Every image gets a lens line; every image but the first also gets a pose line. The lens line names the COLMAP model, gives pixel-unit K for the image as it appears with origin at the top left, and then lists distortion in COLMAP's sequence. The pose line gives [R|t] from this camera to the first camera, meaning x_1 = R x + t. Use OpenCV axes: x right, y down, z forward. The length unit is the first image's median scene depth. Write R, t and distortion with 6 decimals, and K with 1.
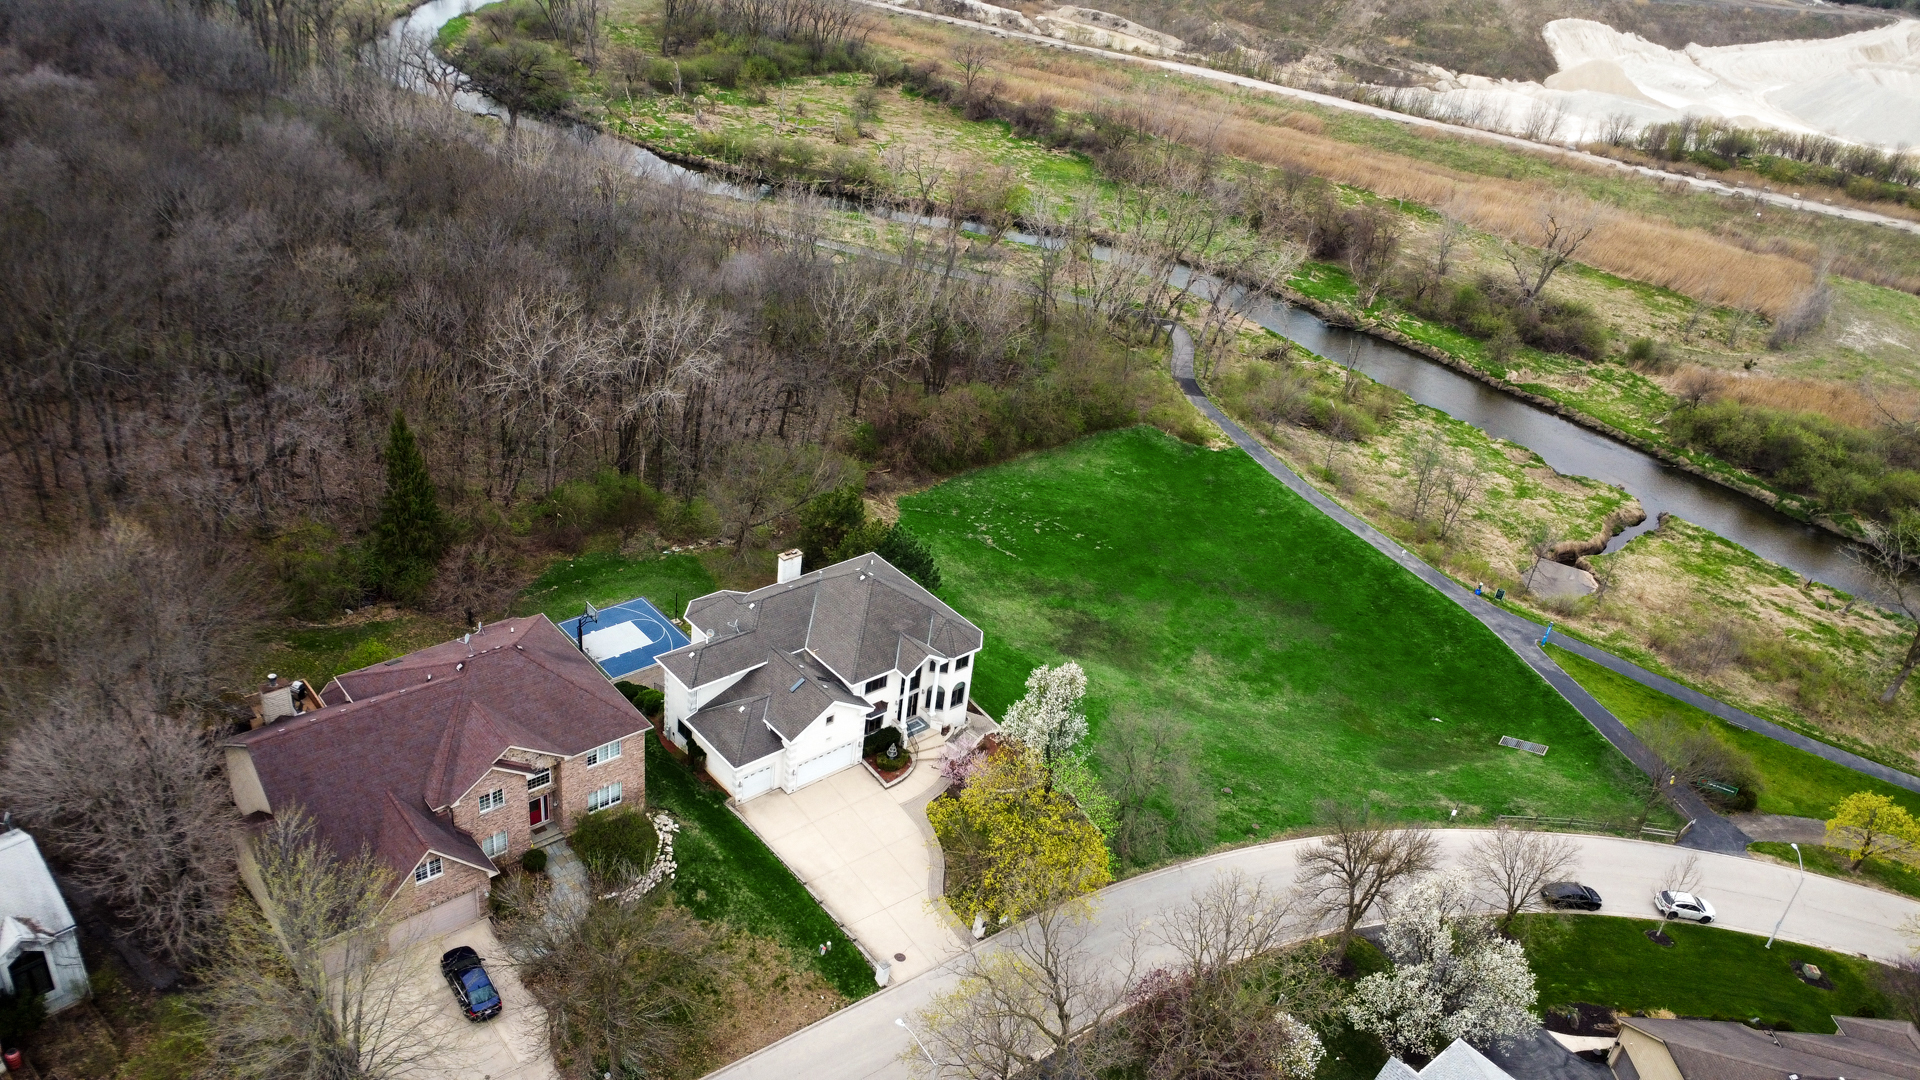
lens RADIAL K [[1401.1, 0, 958.8], [0, 1401.1, 543.6], [0, 0, 1]] dist [-0.015967, -0.010224]
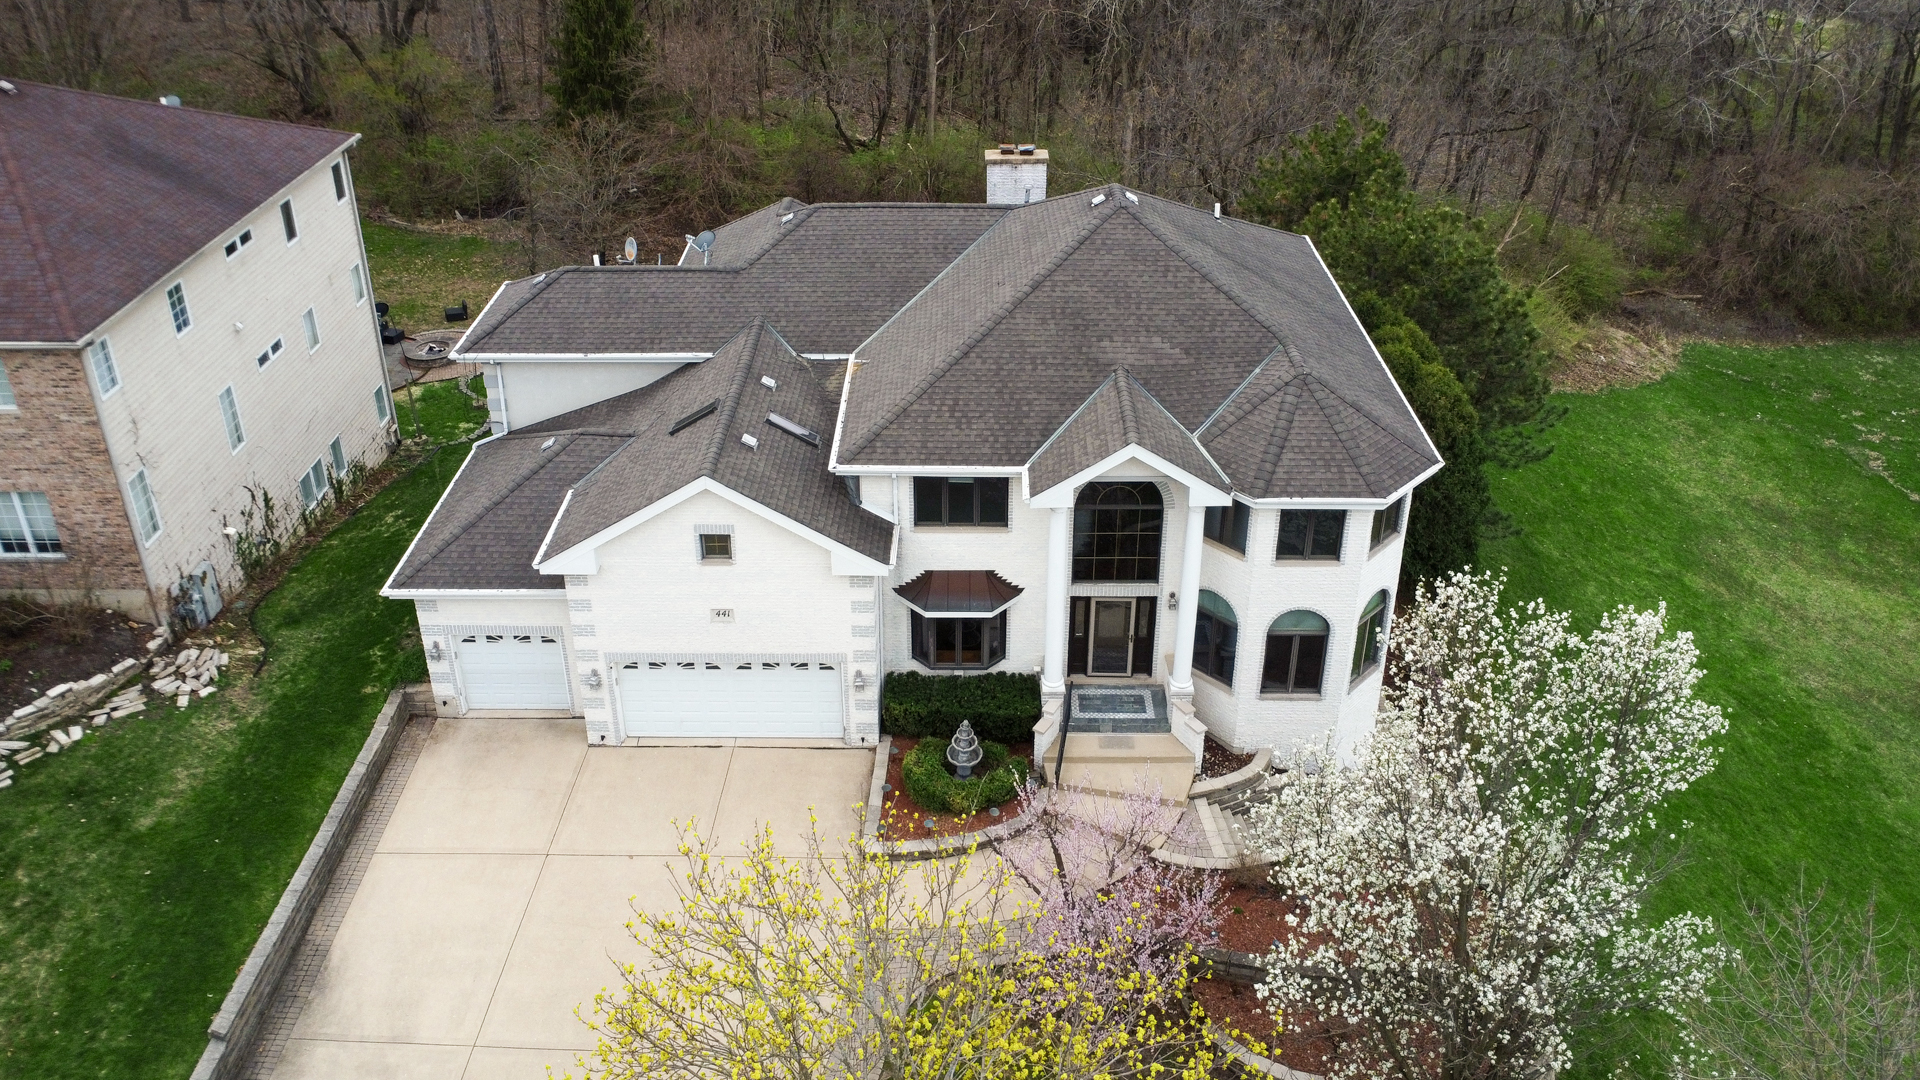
lens RADIAL K [[1401.1, 0, 965.3], [0, 1401.1, 392.7], [0, 0, 1]] dist [-0.015967, -0.010224]
pose [[0.743144, 0.187188, -0.642416, 0.081257], [-0.256027, 0.966560, -0.014534, 0.053163], [0.618213, 0.175276, 0.766219, 0.498817]]
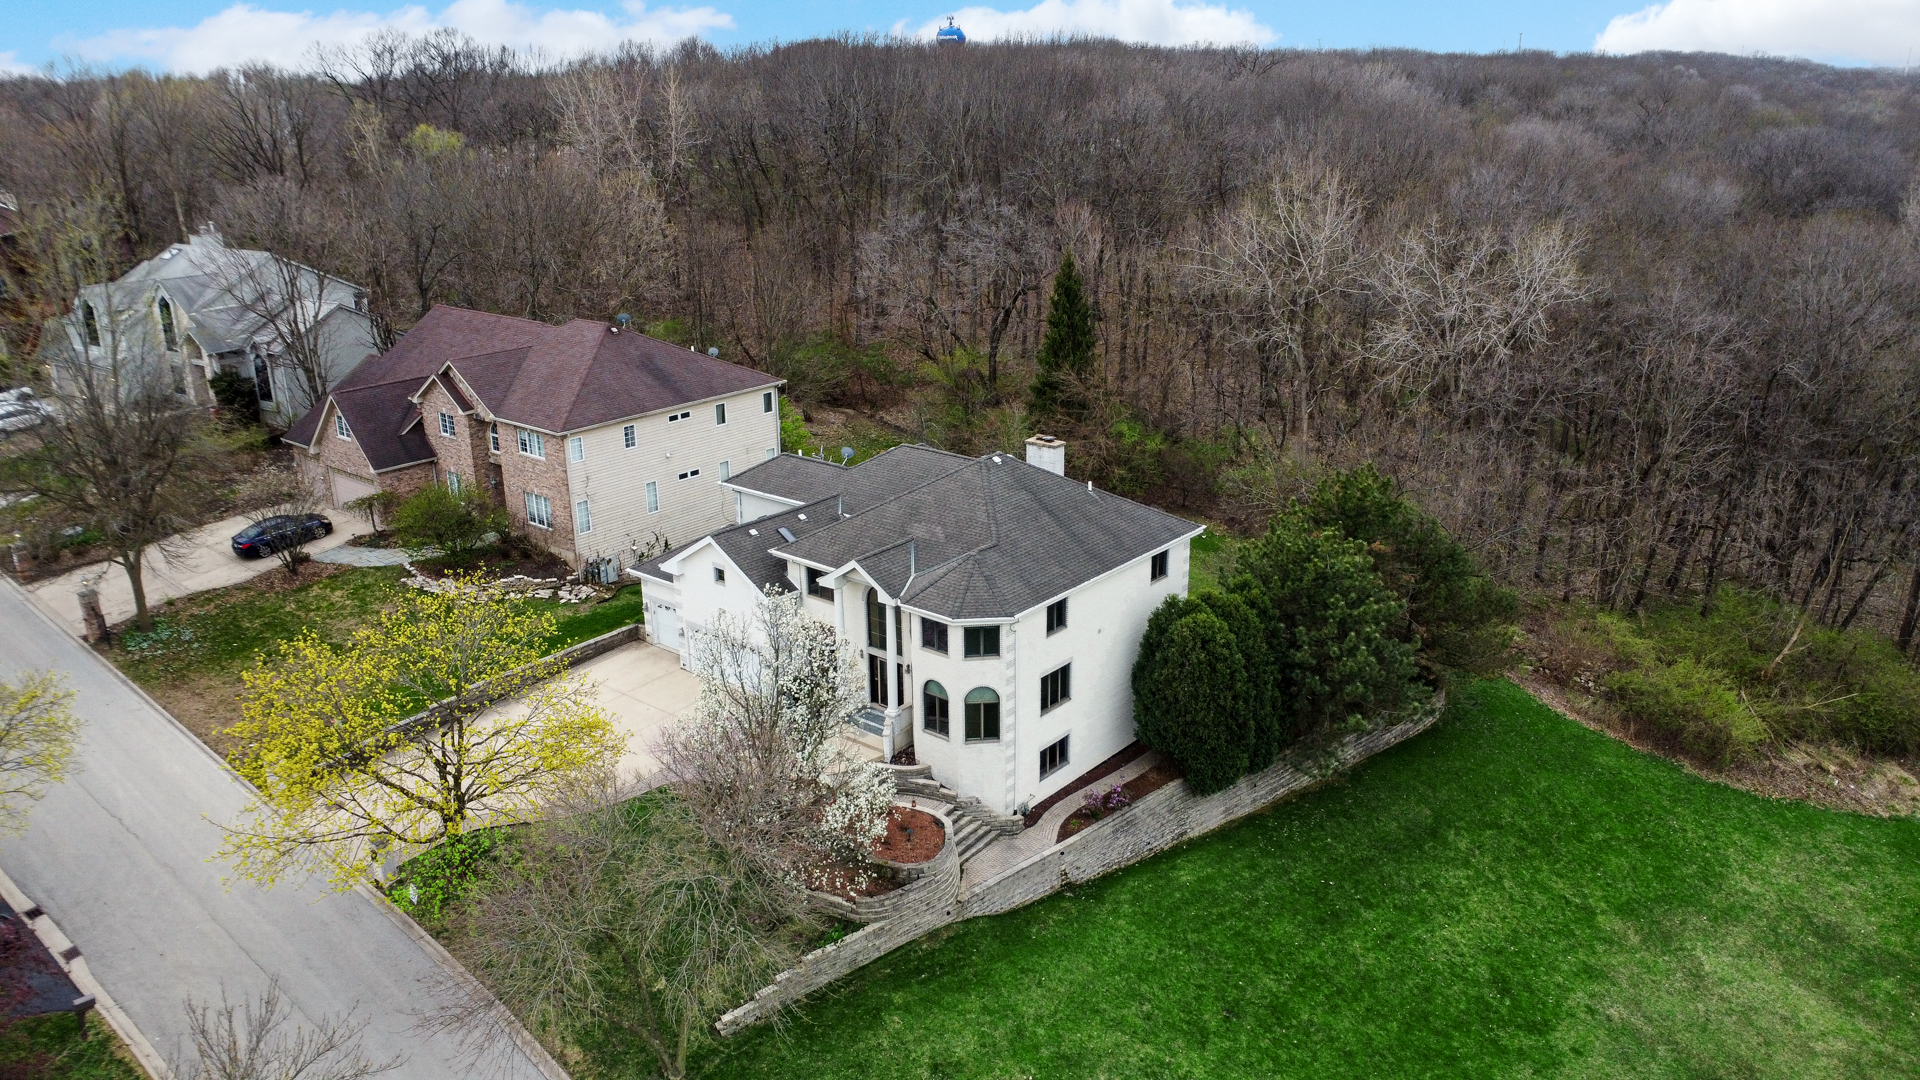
lens RADIAL K [[1401.1, 0, 974.4], [0, 1401.1, 545.9], [0, 0, 1]] dist [-0.015967, -0.010224]
pose [[0.156851, 0.206378, -0.965819, 0.323383], [-0.467221, 0.877077, 0.111538, -0.004268], [0.870116, 0.433756, 0.233995, 0.590280]]
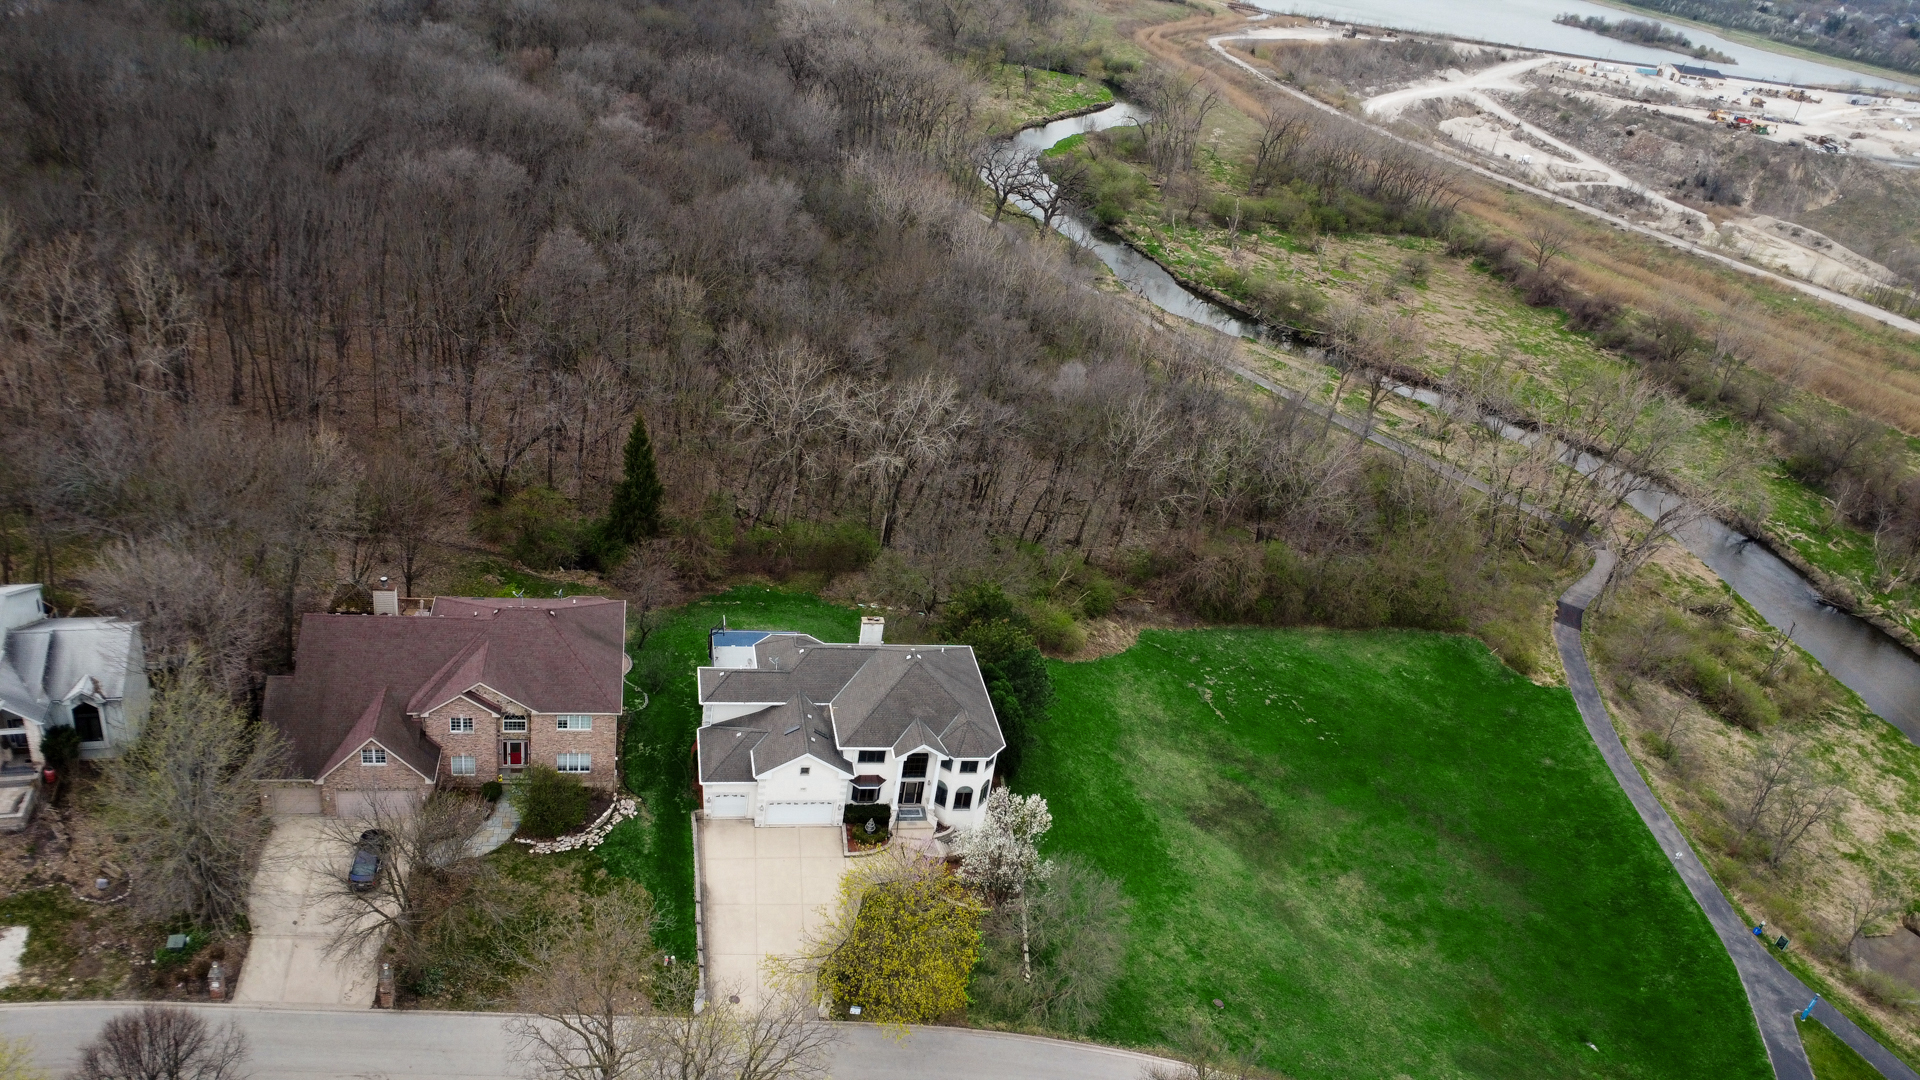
lens RADIAL K [[1401.1, 0, 958.5], [0, 1401.1, 547.0], [0, 0, 1]] dist [-0.015967, -0.010224]
pose [[0.867444, 0.246708, -0.432059, 0.258108], [-0.286719, 0.957580, -0.028862, -0.022289], [0.406611, 0.148916, 0.901383, 0.052982]]
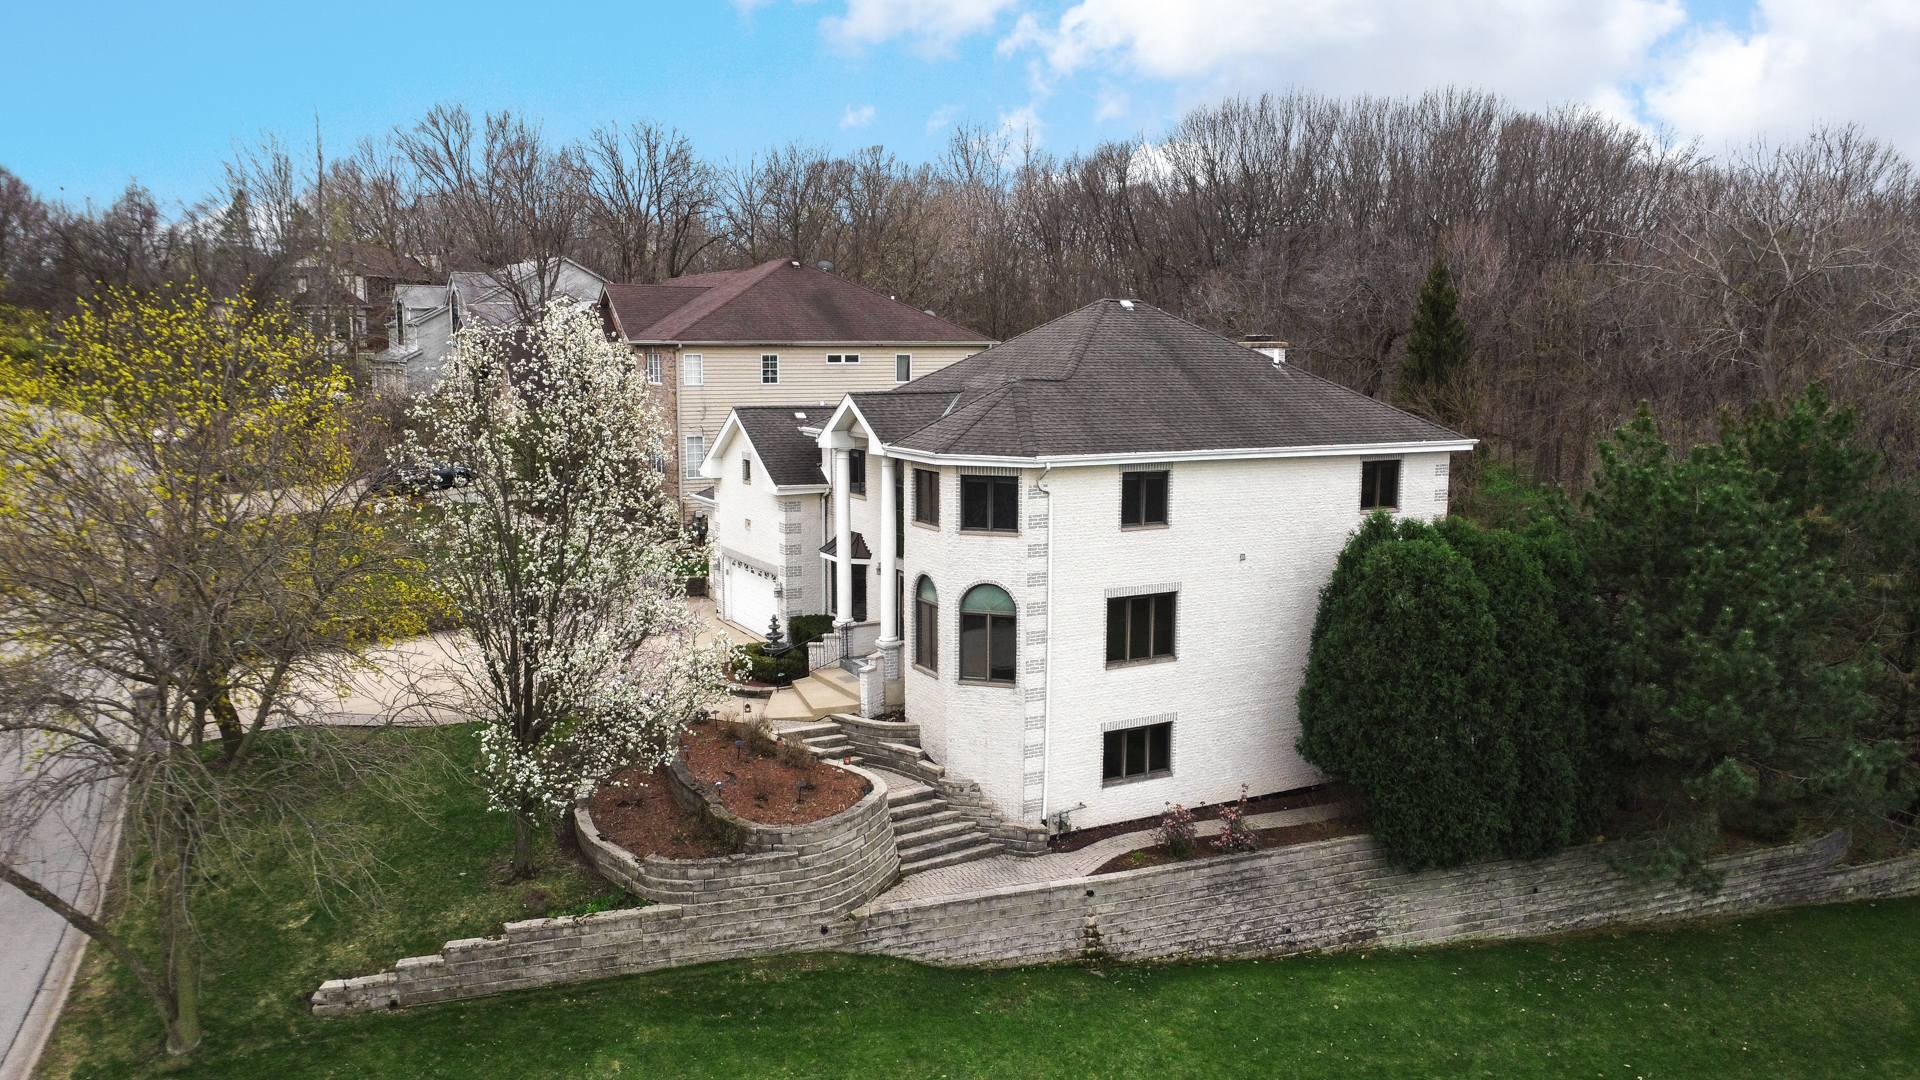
lens RADIAL K [[1401.1, 0, 956.8], [0, 1401.1, 541.3], [0, 0, 1]] dist [-0.015967, -0.010224]
pose [[-0.226026, 0.018236, -0.973951, 0.202792], [-0.511435, 0.848718, 0.134581, 0.032029], [0.829064, 0.528531, -0.182506, 0.715034]]
